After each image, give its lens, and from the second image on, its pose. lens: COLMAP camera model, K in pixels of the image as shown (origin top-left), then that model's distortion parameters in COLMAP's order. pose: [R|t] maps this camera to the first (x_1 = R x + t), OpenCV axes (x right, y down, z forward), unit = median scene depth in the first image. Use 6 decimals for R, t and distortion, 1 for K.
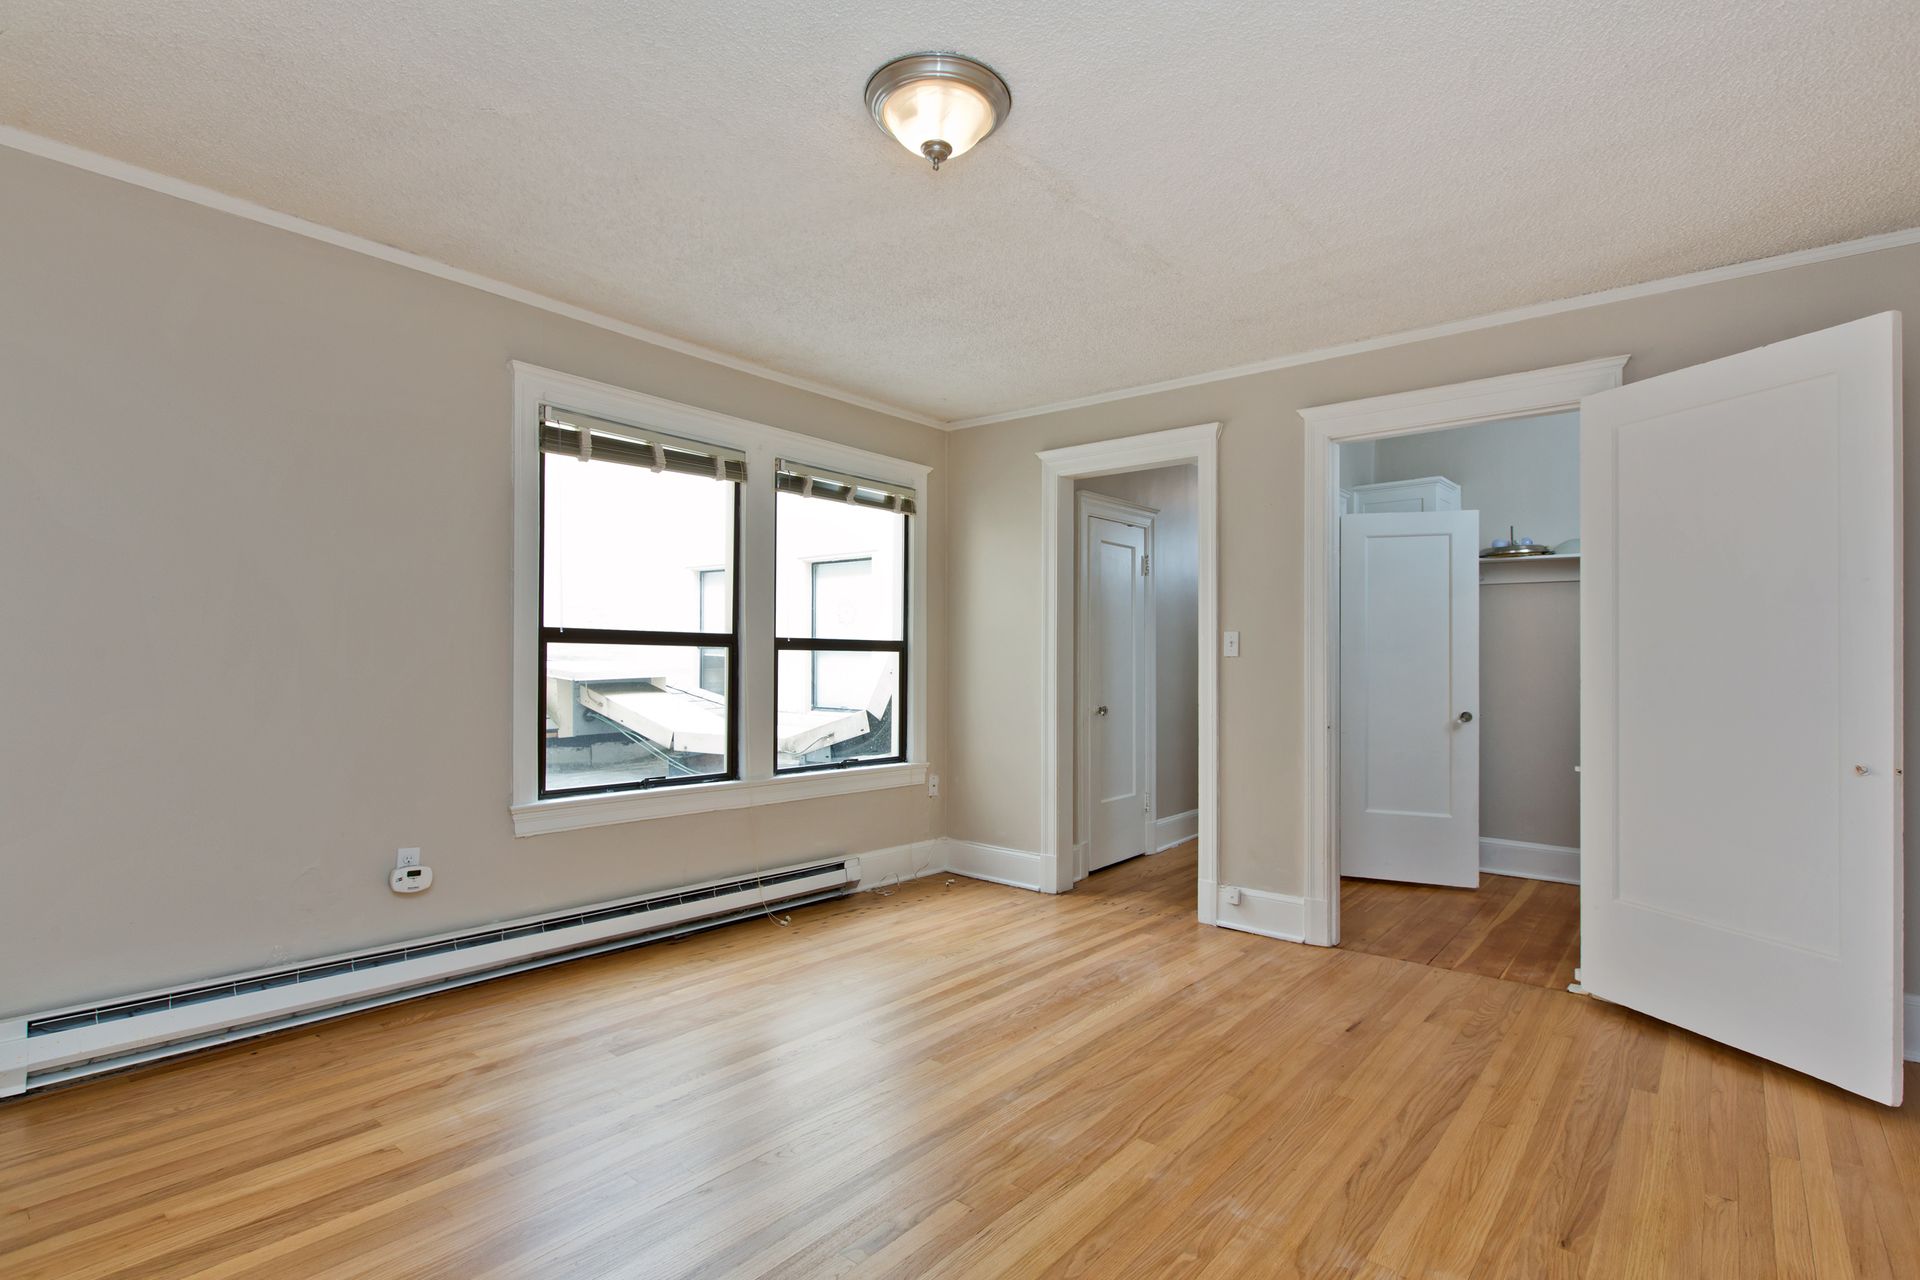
lens RADIAL K [[944.1, 0, 960.1], [0, 944.1, 652.0], [0, 0, 1]] dist [0.000269, -0.000355]
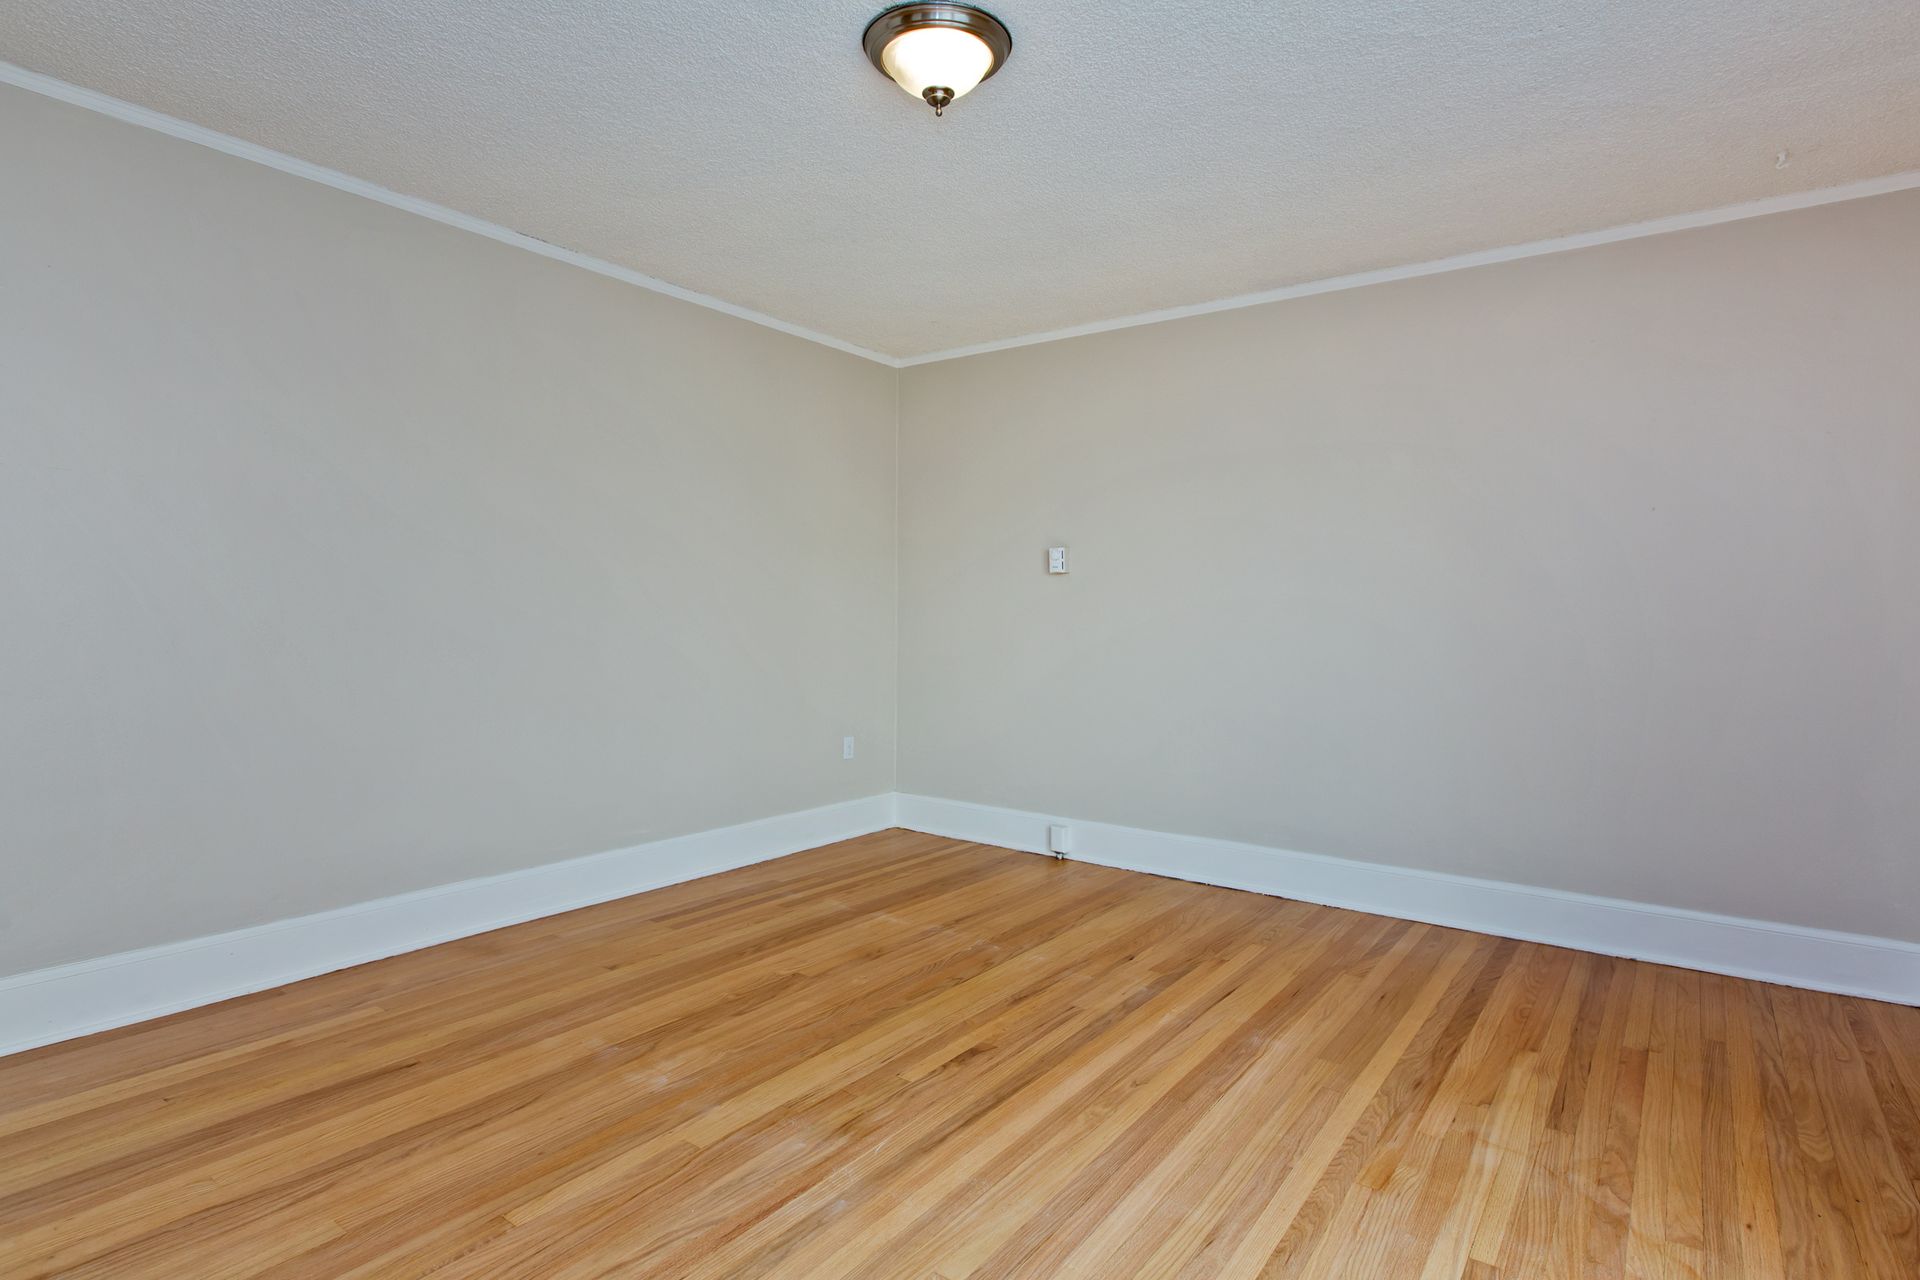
lens RADIAL K [[986.4, 0, 960.0], [0, 986.4, 640.0], [0, 0, 1]] dist [0.000387, 0.000087]
pose [[-0.998093, -0.024851, -0.056508, 0.010835], [-0.026101, 0.999428, 0.021504, 0.021497], [0.055941, 0.022938, -0.998171, 1.393034]]
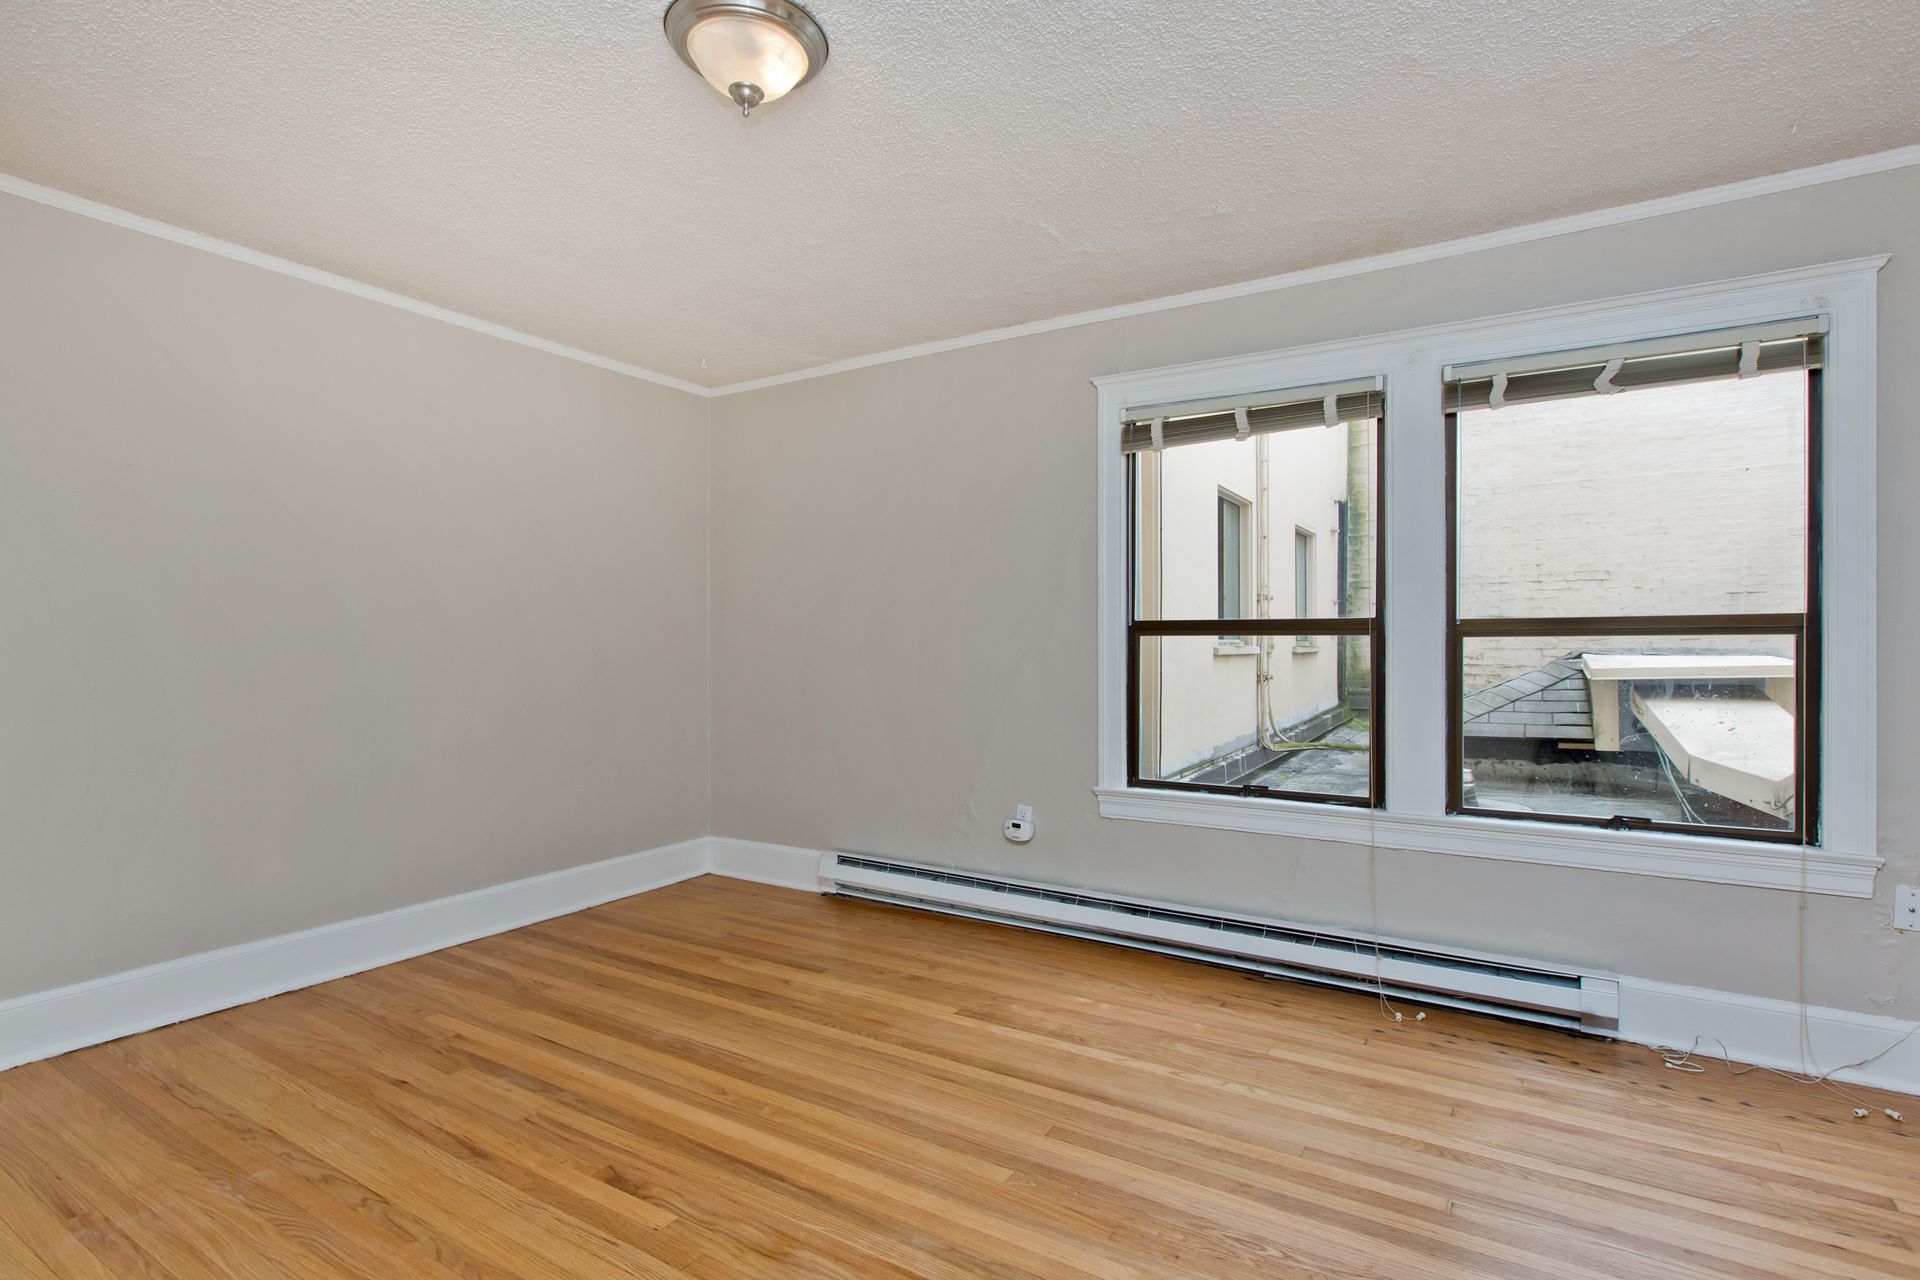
lens RADIAL K [[944.1, 0, 960.1], [0, 944.1, 652.0], [0, 0, 1]] dist [0.000269, -0.000355]
pose [[0.133480, -0.010024, -0.991001, 0.629917], [0.009904, 0.999912, -0.008780, 0.016655], [0.991002, -0.008642, 0.133567, 0.750207]]
